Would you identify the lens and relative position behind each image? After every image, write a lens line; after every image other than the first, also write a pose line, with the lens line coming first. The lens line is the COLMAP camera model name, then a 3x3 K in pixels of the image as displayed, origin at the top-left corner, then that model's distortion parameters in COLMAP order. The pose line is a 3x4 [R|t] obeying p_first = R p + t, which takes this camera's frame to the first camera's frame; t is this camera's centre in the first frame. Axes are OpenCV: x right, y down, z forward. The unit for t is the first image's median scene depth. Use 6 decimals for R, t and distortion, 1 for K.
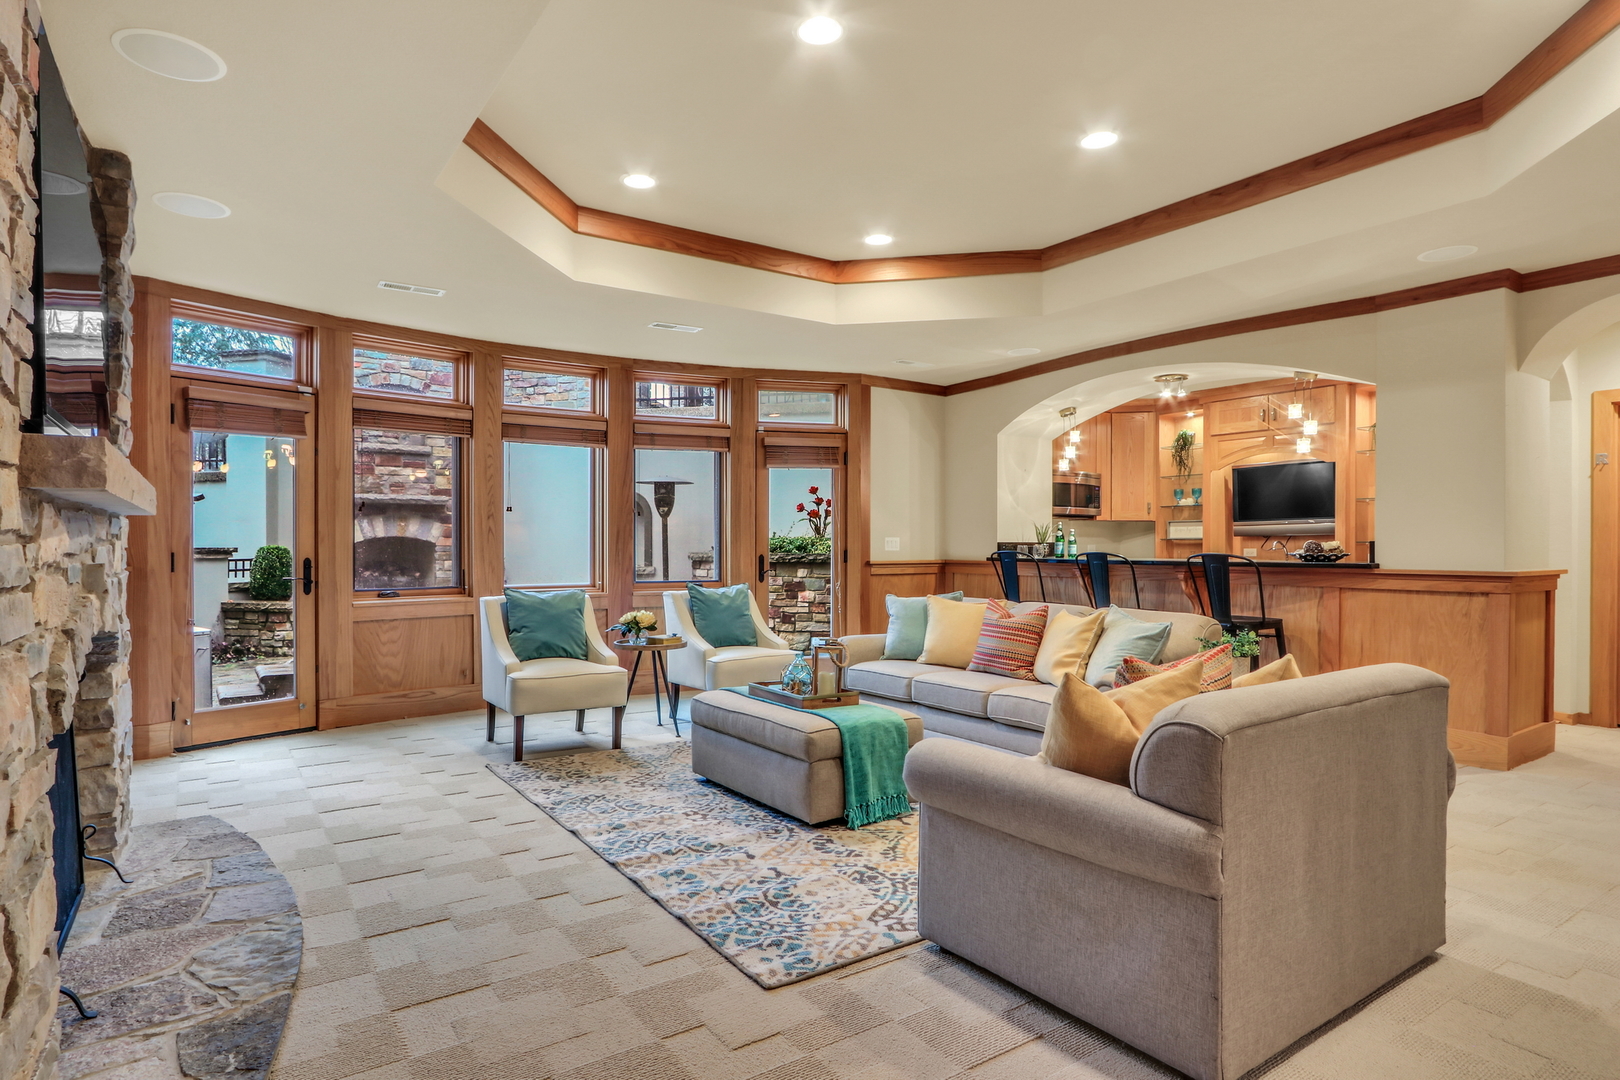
lens RADIAL K [[869.9, 0, 780.0], [0, 869.9, 545.0], [0, 0, 1]] dist [-0.018422, -0.000025]
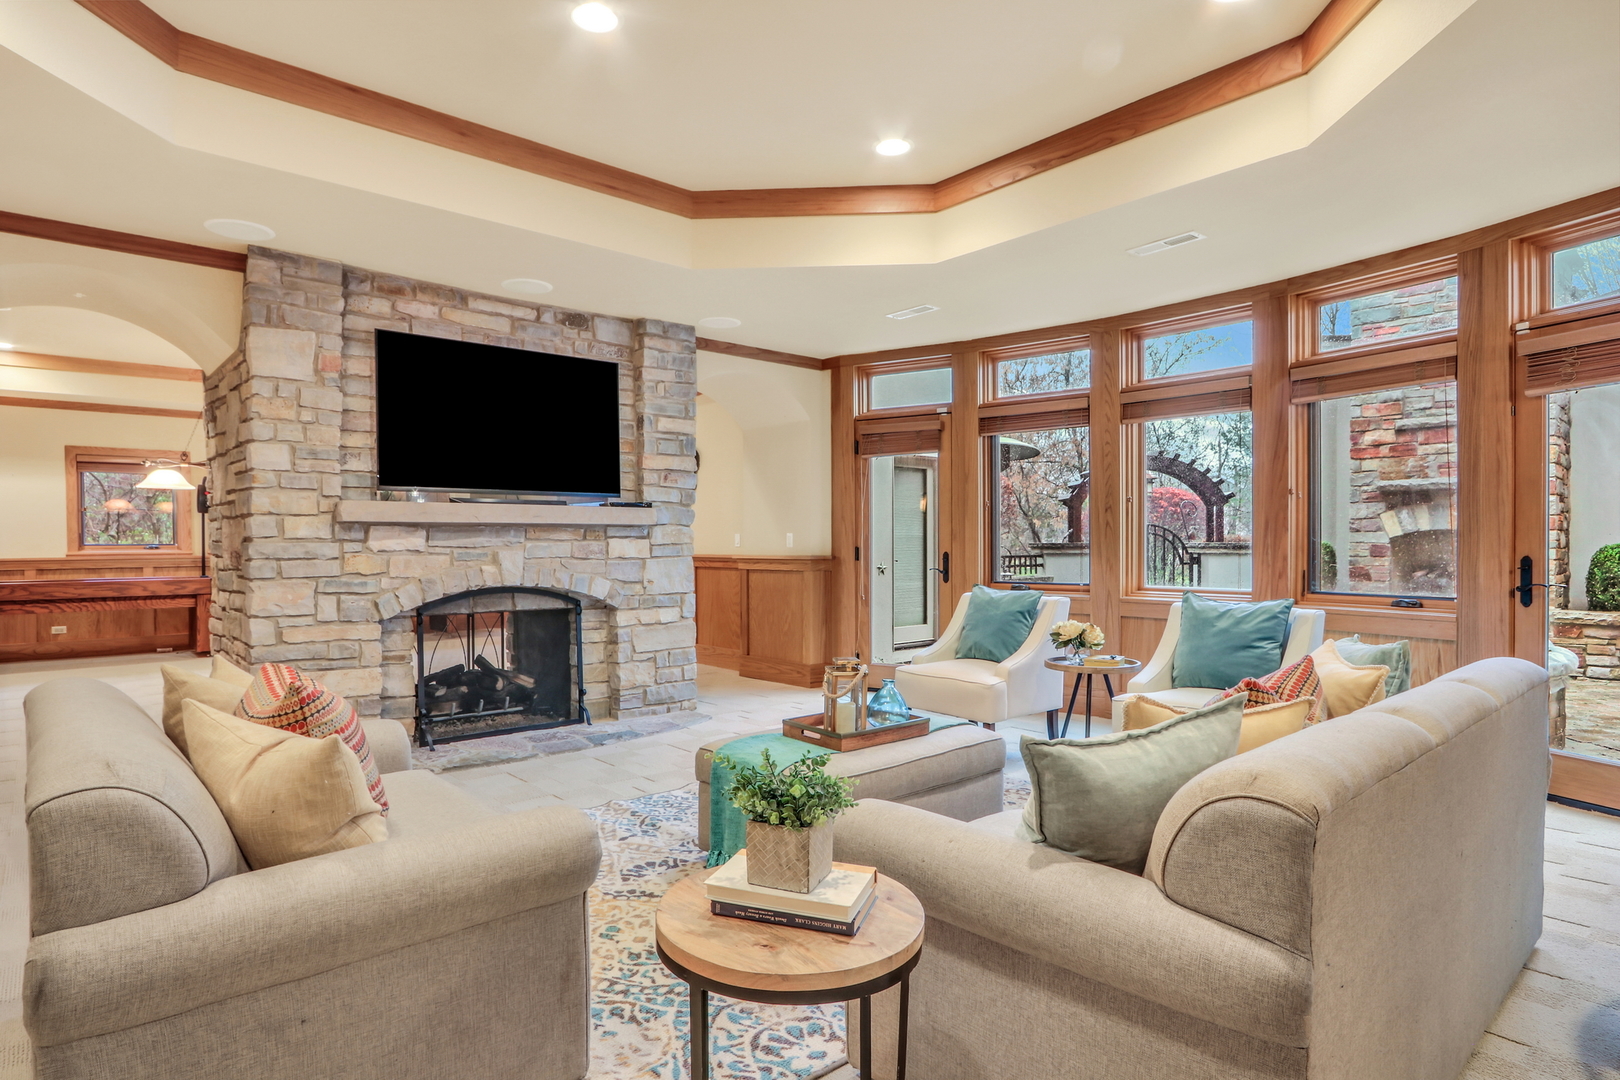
lens RADIAL K [[869.9, 0, 780.0], [0, 869.9, 545.0], [0, 0, 1]] dist [-0.018422, -0.000025]
pose [[0.127854, 0.004875, -0.991781, 0.565949], [0.000699, 0.999987, 0.005006, 0.000425], [0.991793, -0.001333, 0.127849, 0.582129]]
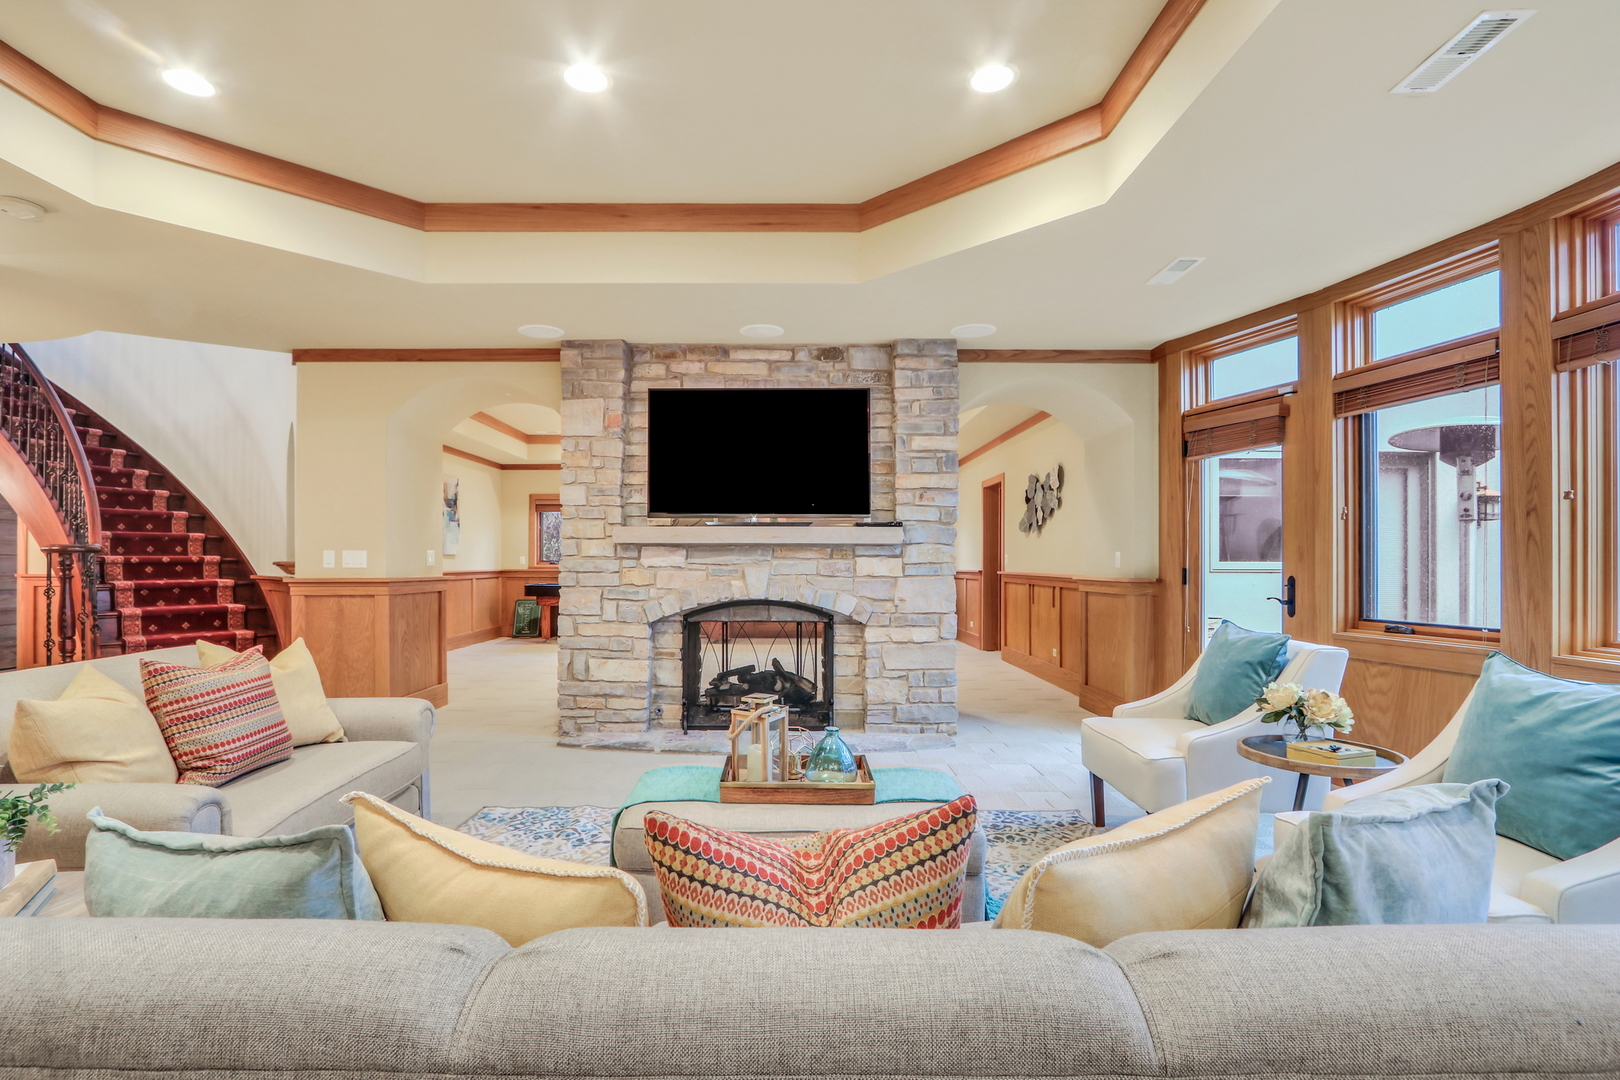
lens RADIAL K [[763.8, 0, 775.8], [0, 763.8, 555.4], [0, 0, 1]] dist [-0.012995, 0.000563]
pose [[-0.551230, -0.005650, -0.834334, 0.375820], [-0.003800, 0.999984, -0.004261, -0.000145], [0.834345, 0.000821, -0.551242, 0.924254]]
